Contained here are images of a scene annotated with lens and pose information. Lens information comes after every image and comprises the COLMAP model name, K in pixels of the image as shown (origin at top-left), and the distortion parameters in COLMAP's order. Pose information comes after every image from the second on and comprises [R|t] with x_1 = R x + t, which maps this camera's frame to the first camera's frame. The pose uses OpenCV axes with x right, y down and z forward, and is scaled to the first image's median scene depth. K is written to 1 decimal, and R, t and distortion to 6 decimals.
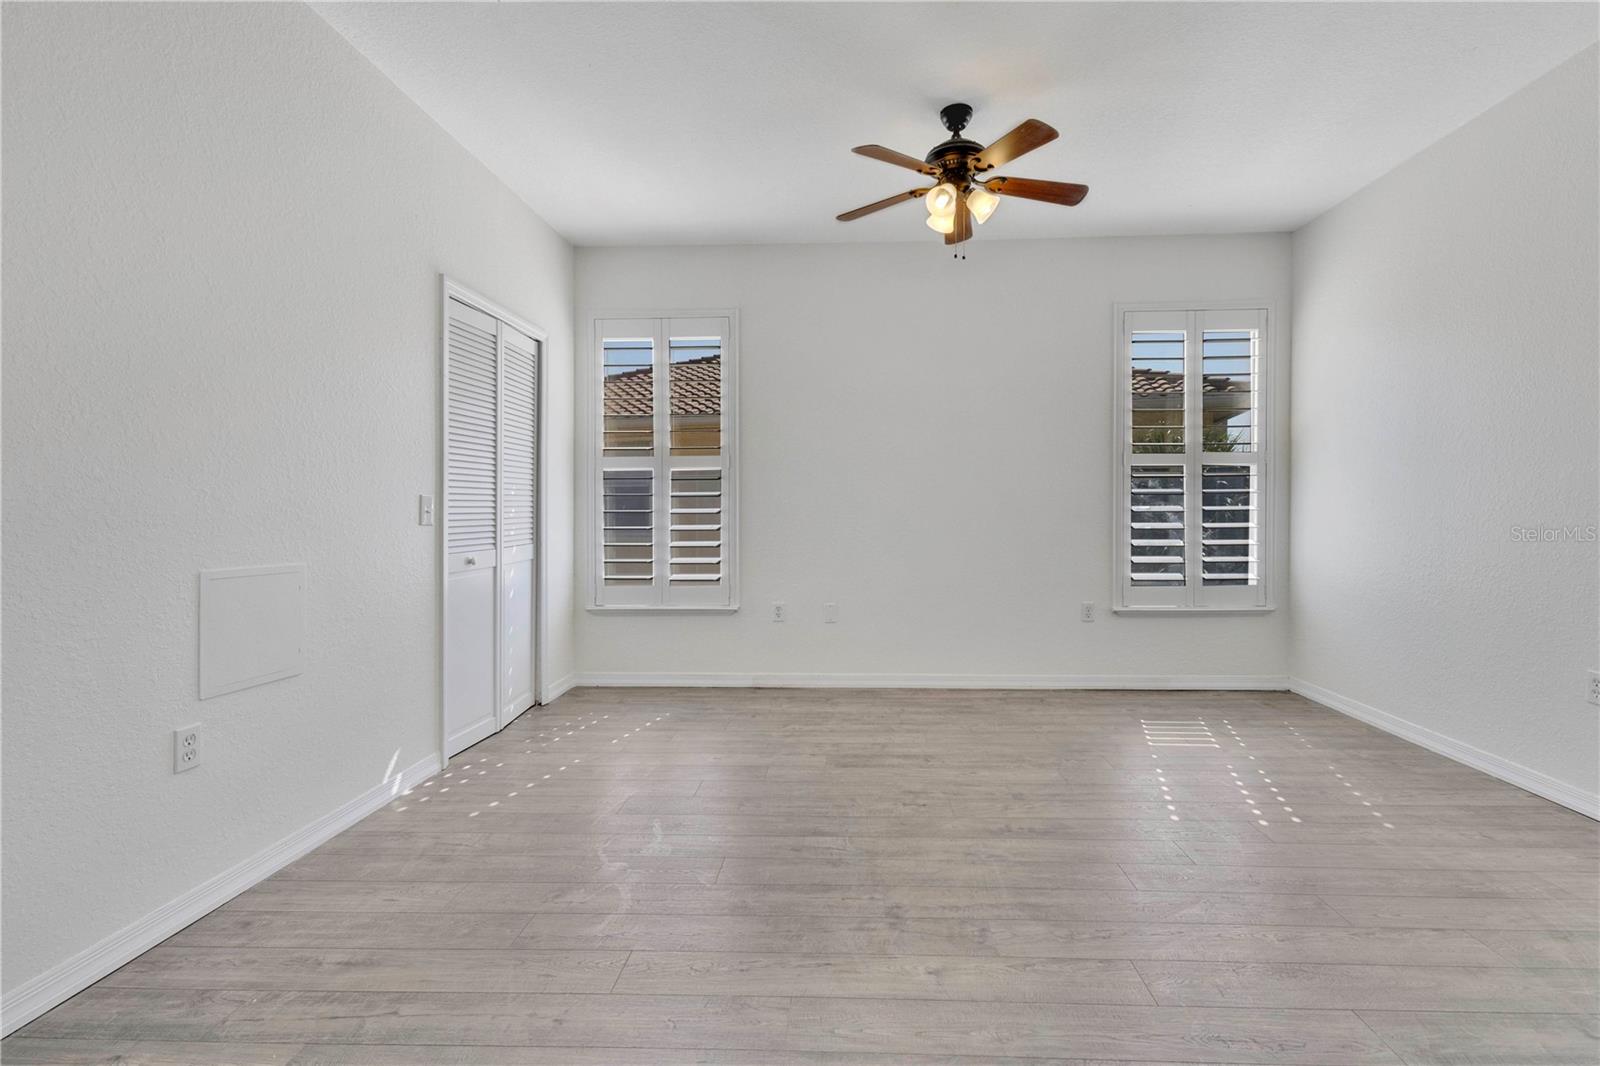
lens RADIAL K [[682.4, 0, 808.6], [0, 682.4, 535.6], [0, 0, 1]] dist [0.010641, 0.000153]
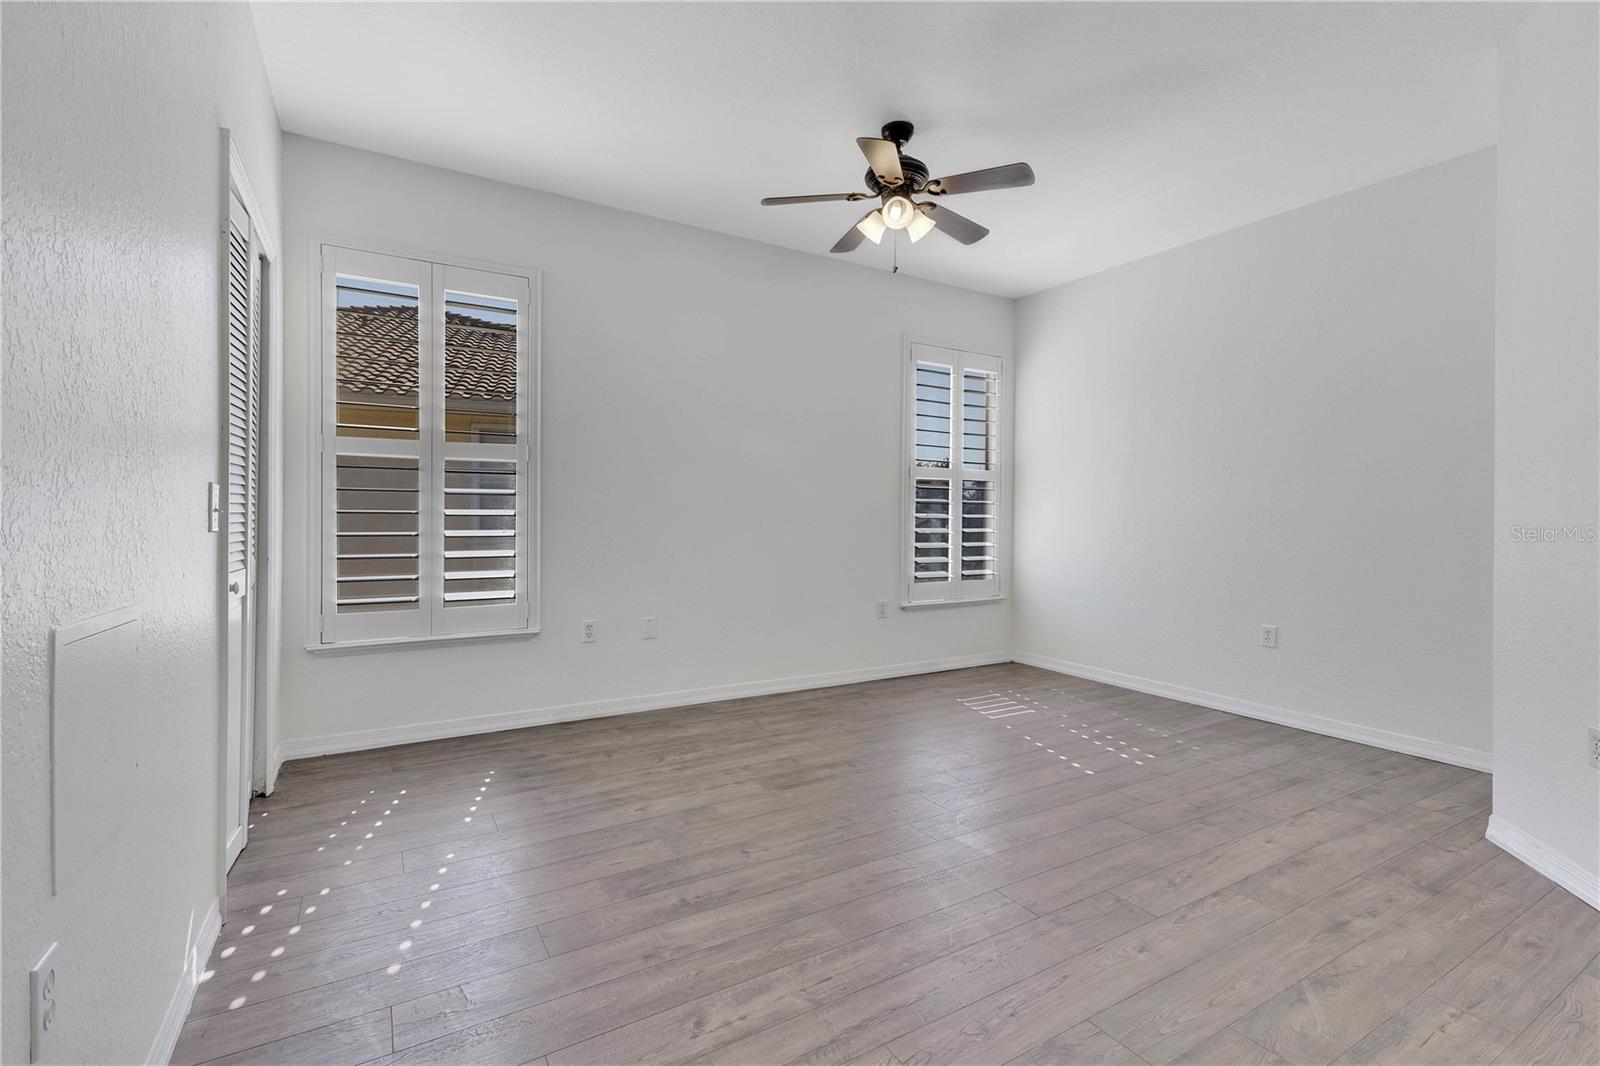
lens RADIAL K [[688.6, 0, 807.7], [0, 688.6, 528.9], [0, 0, 1]] dist [0.008379, -0.000457]
pose [[0.847712, 0.001209, 0.530455, -0.278017], [0.009497, 0.999803, -0.017455, 0.000633], [-0.530372, 0.019835, 0.847533, 0.120119]]
